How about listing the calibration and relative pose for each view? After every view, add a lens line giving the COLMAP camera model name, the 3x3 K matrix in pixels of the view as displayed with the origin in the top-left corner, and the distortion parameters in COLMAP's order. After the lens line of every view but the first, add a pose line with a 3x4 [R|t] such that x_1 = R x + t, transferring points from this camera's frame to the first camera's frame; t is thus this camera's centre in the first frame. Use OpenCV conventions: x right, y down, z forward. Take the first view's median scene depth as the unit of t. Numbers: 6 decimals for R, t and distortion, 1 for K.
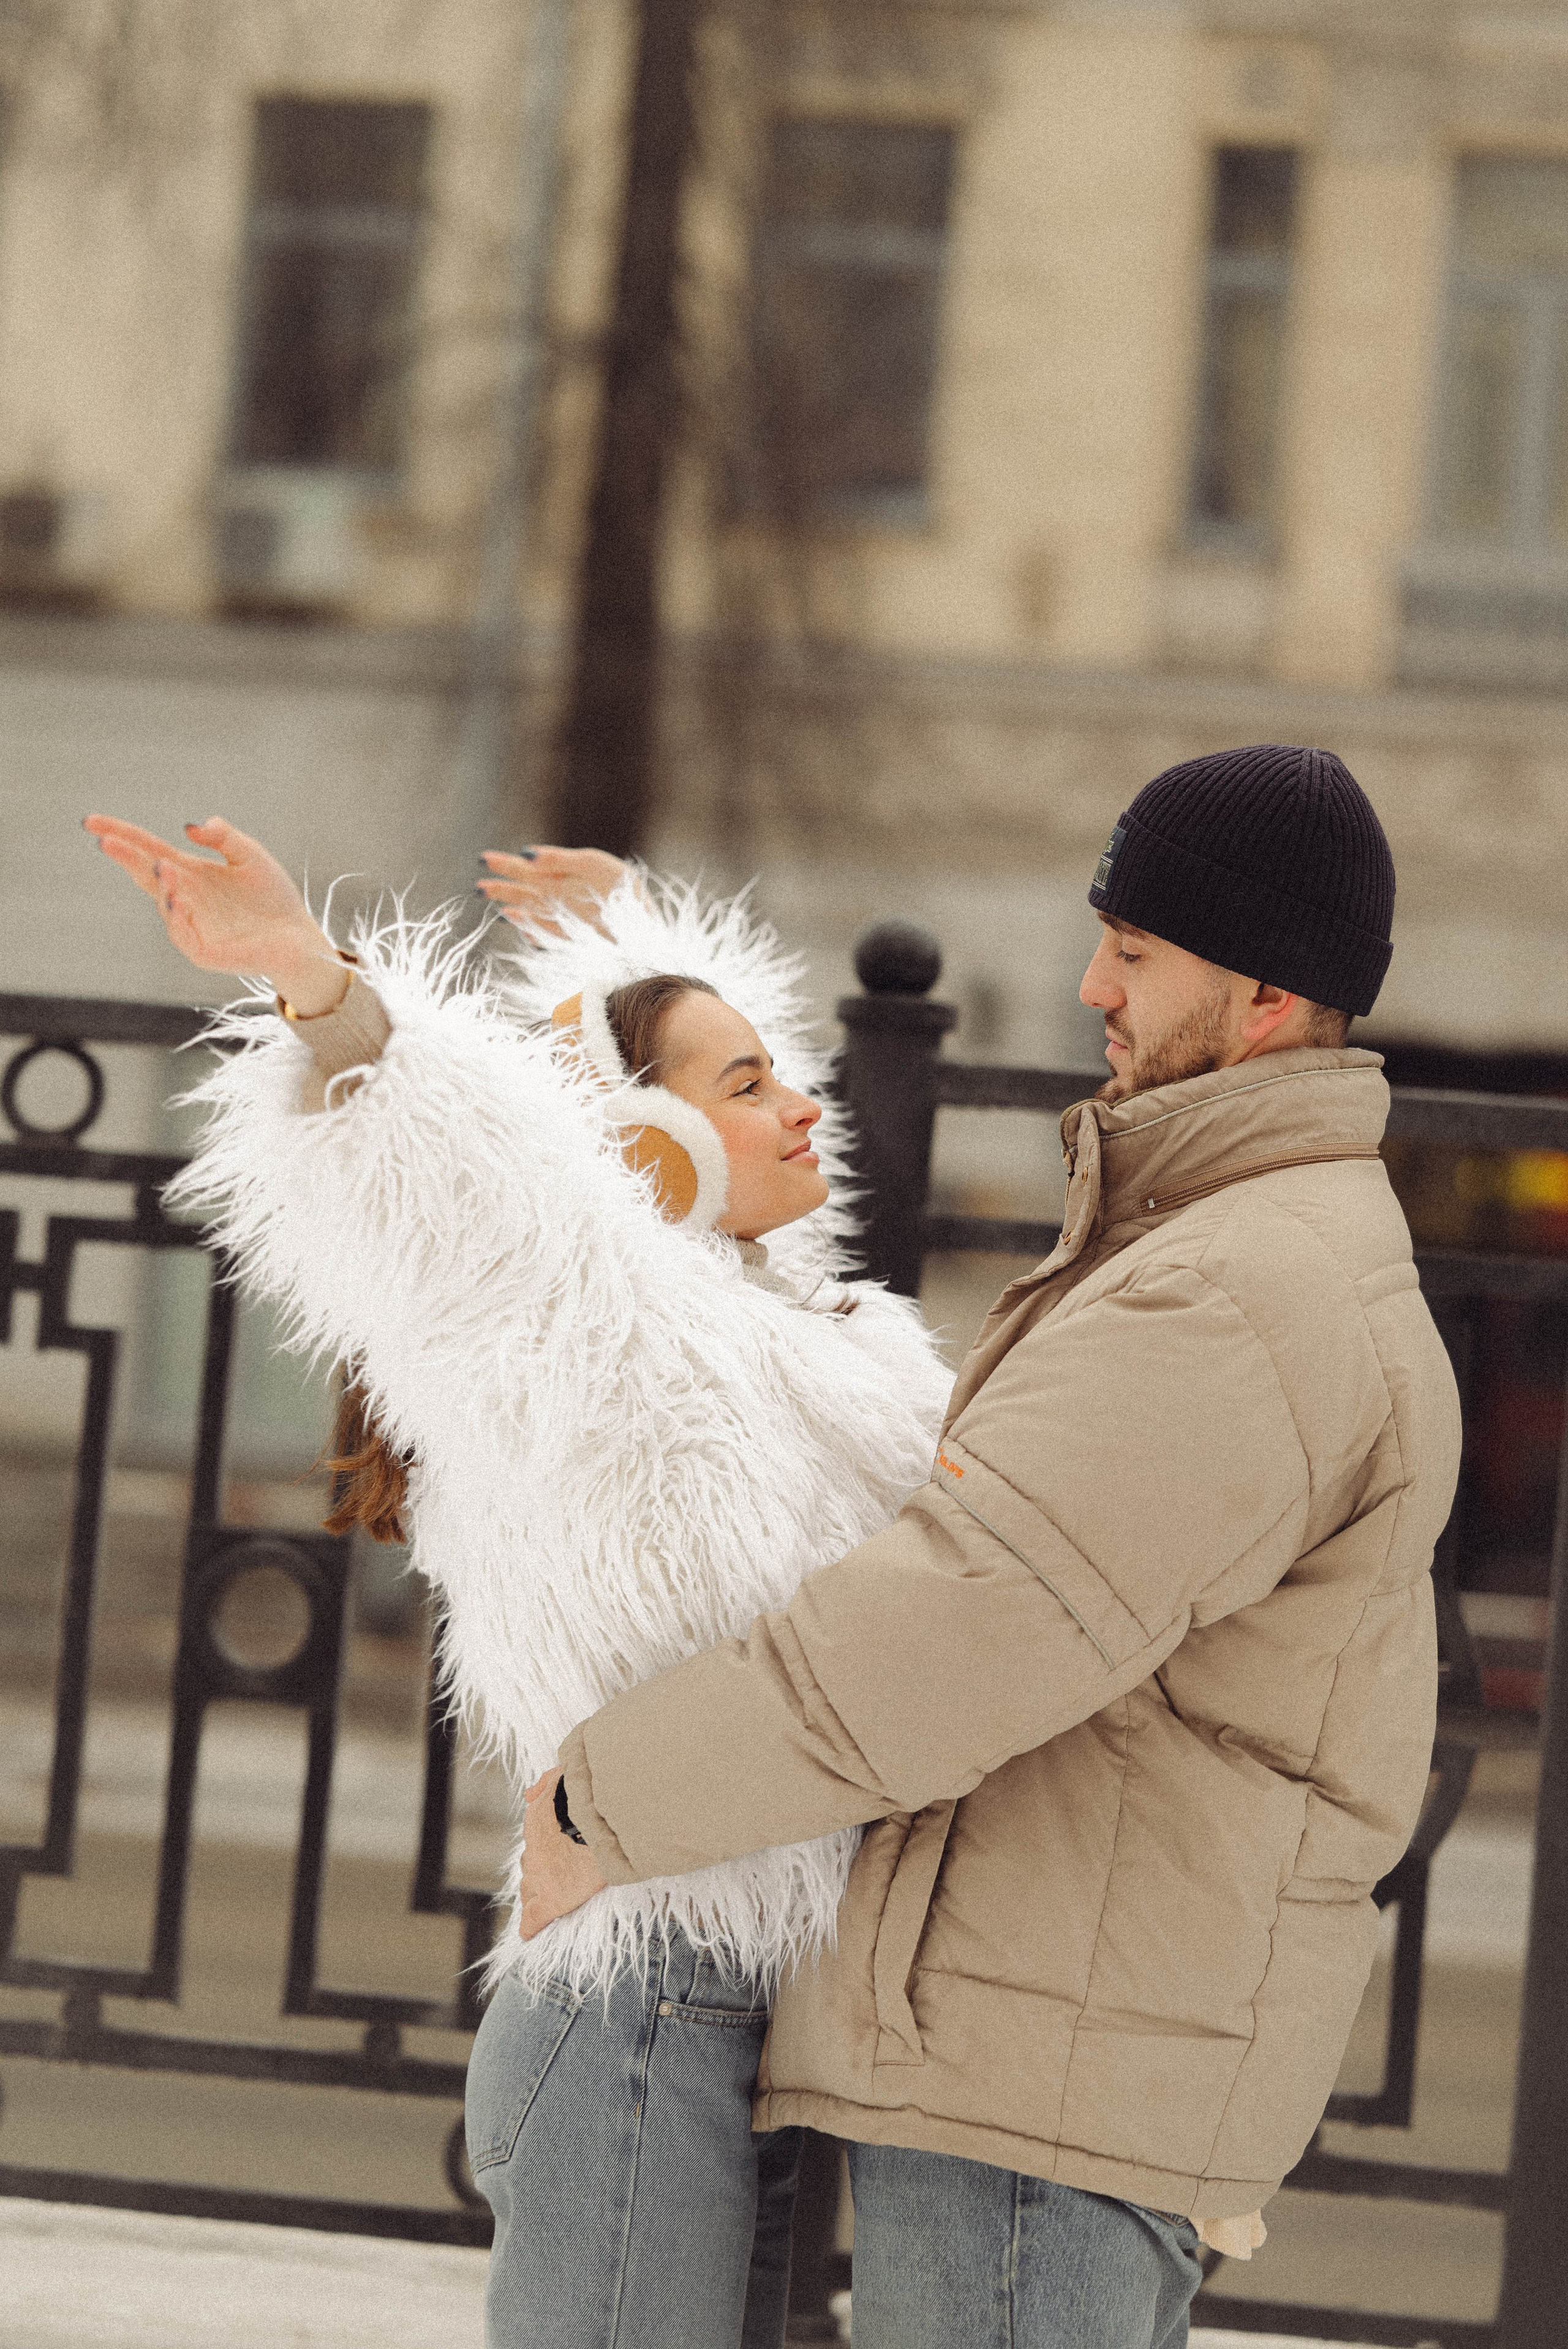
lens RADIAL K [[5804.5, 0, 784.0], [0, 5804.5, 1174.5], [0, 0, 1]] dist [-0.043754, 1.035323]
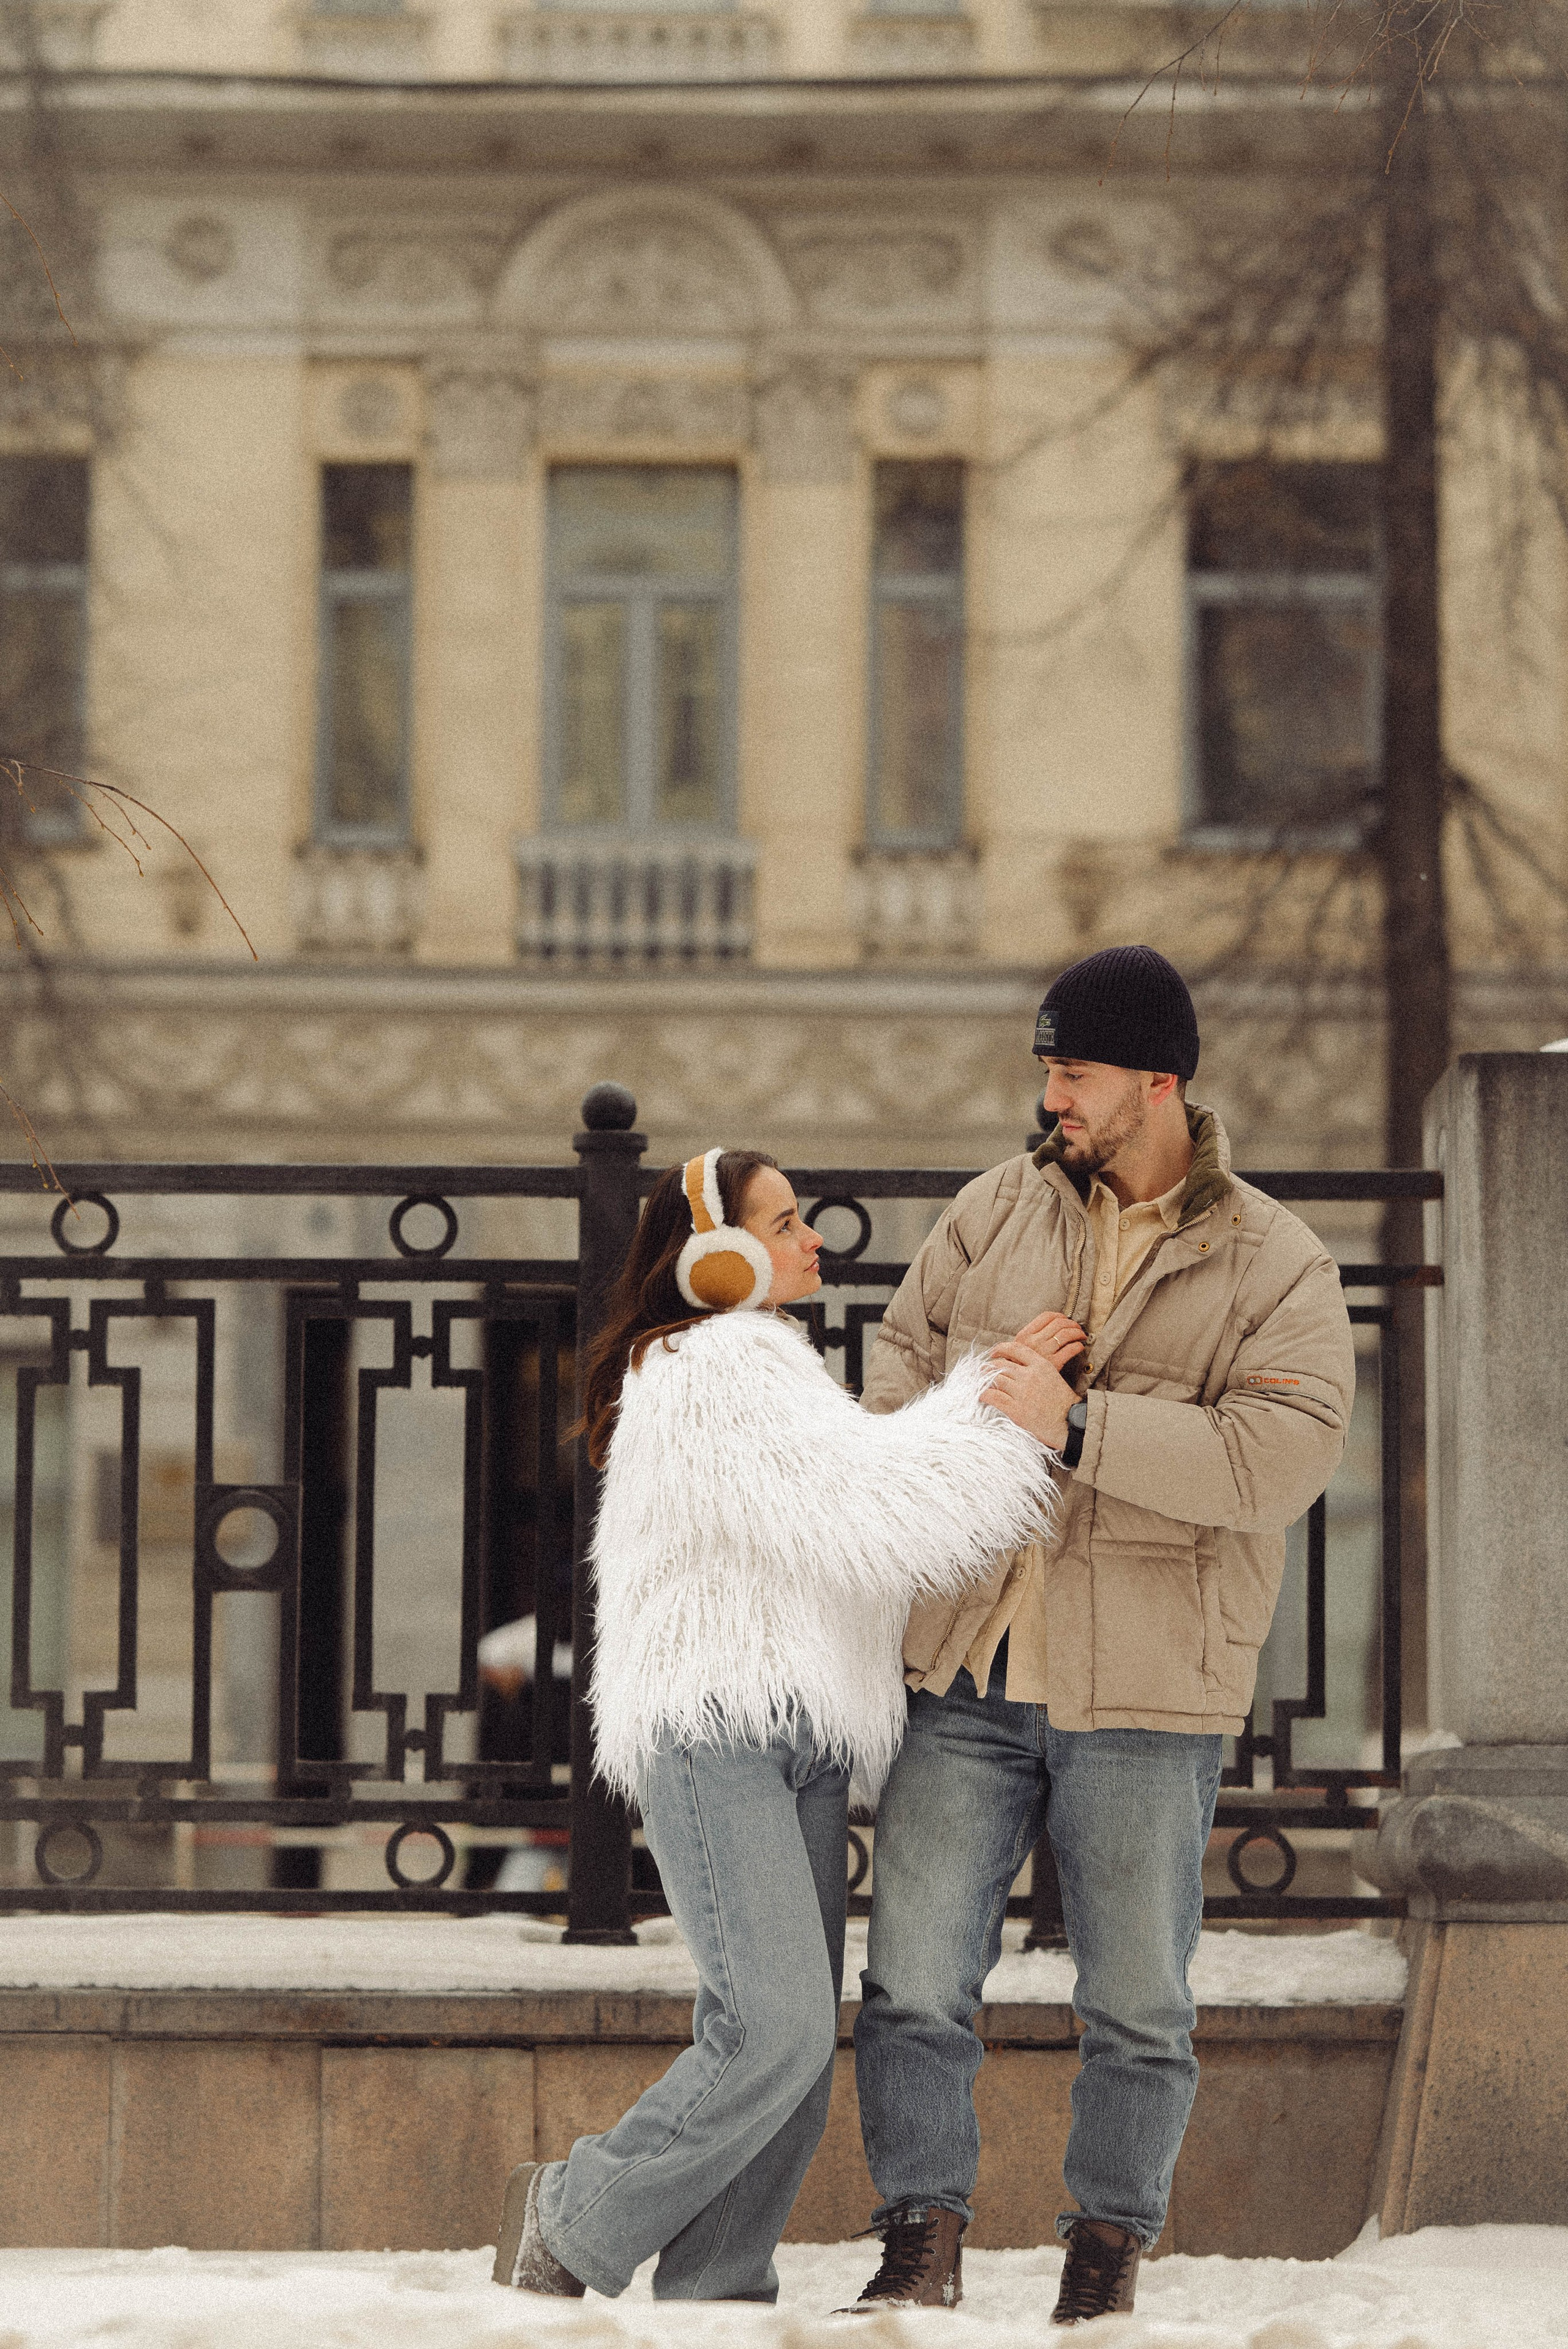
lens RADIAL K [[5803.8, 0, 784.0], [0, 5803.8, 1174.5], [0, 0, 1]] dist [-0.043754, 1.035323]
pose [[0.985743, -0.061864, 0.156470, -0.186210], [0.069597, 0.996585, -0.044430, 0.056764], [-0.153187, 0.054687, 0.986683, -0.619128]]
